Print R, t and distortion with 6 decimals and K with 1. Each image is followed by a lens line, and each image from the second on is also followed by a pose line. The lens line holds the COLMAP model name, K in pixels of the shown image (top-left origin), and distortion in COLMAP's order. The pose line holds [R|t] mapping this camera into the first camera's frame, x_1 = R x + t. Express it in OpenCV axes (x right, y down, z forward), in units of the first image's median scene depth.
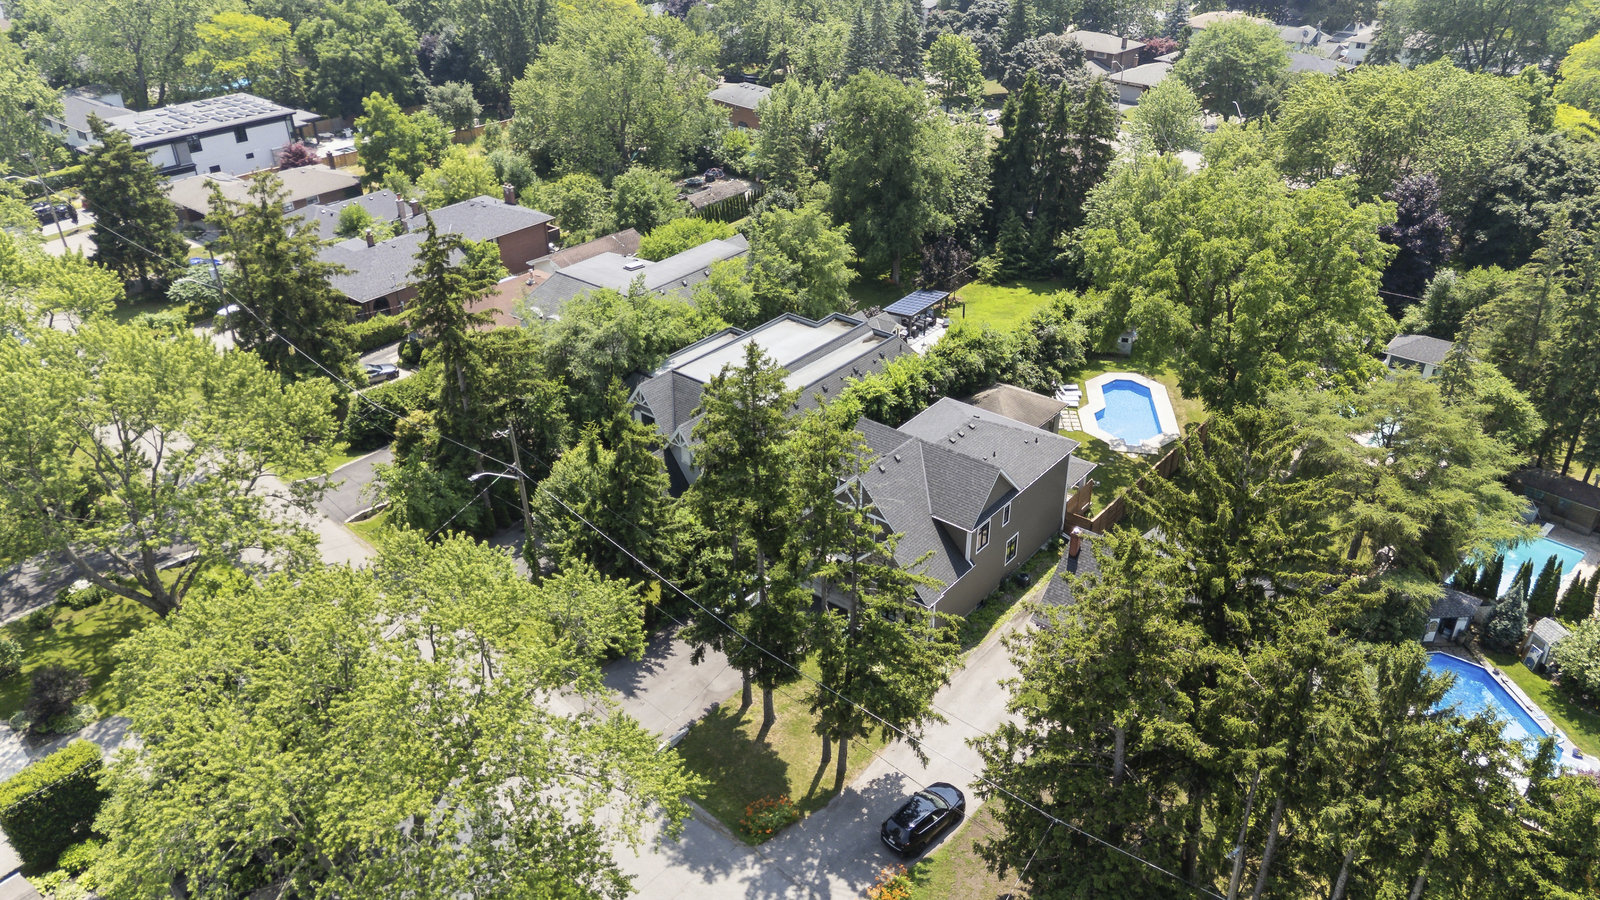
lens RADIAL K [[1169.9, 0, 795.7], [0, 1169.9, 448.6], [0, 0, 1]] dist [0.055120, -0.054906]
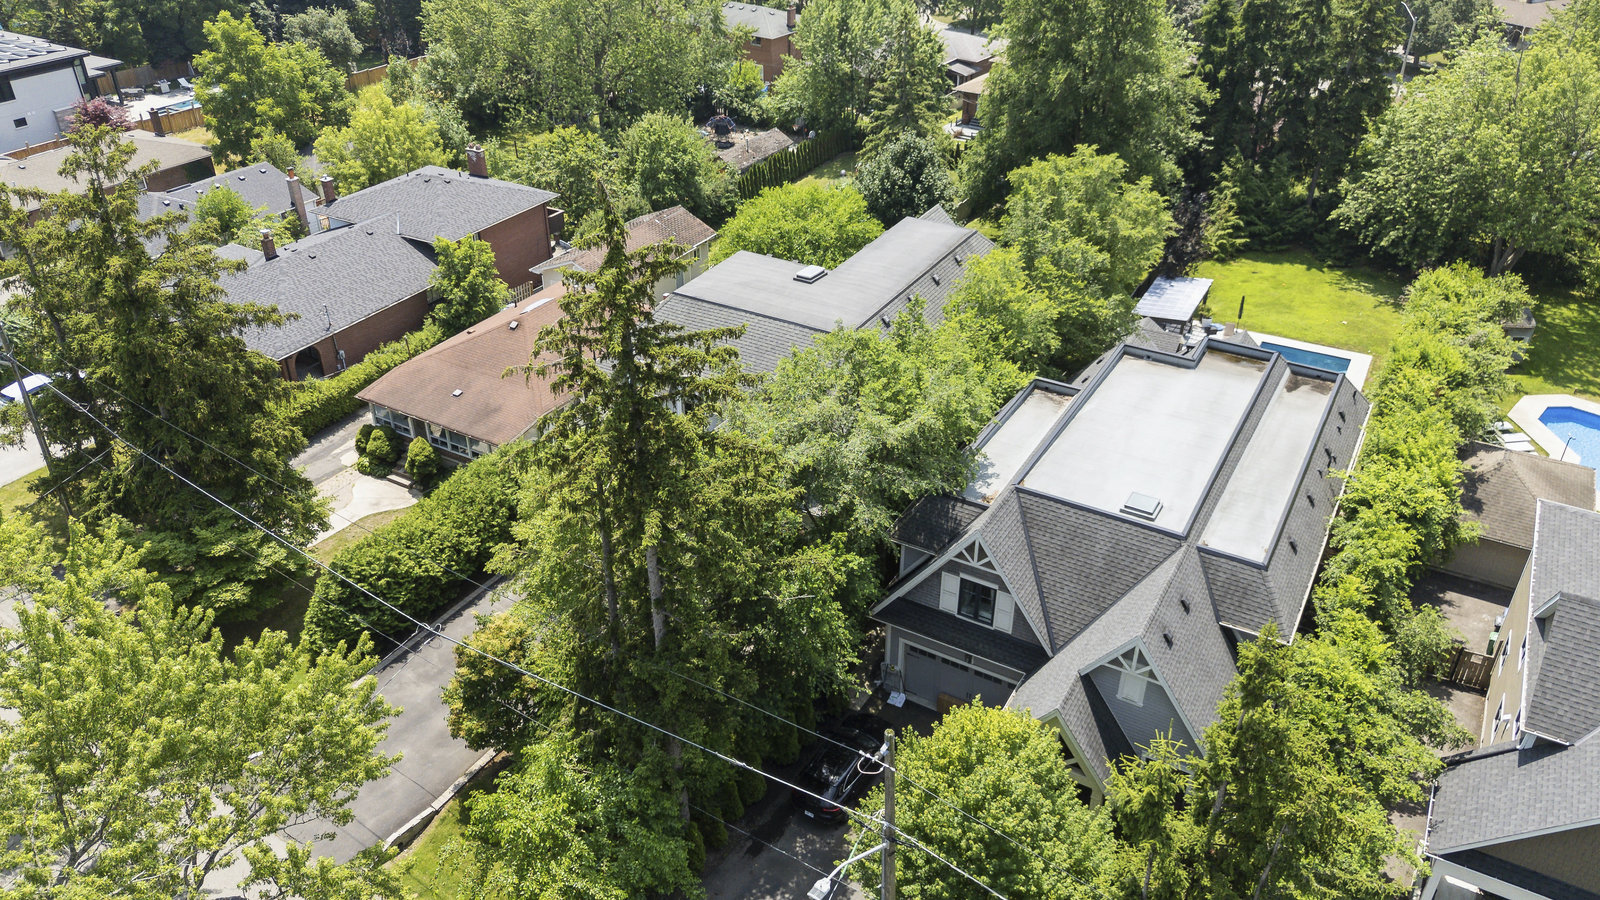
lens RADIAL K [[1169.9, 0, 795.7], [0, 1169.9, 448.6], [0, 0, 1]] dist [0.055120, -0.054906]
pose [[0.986137, -0.078979, 0.145934, -0.162920], [0.074809, 0.996623, 0.033852, -0.064395], [-0.148115, -0.022466, 0.988715, 0.313254]]
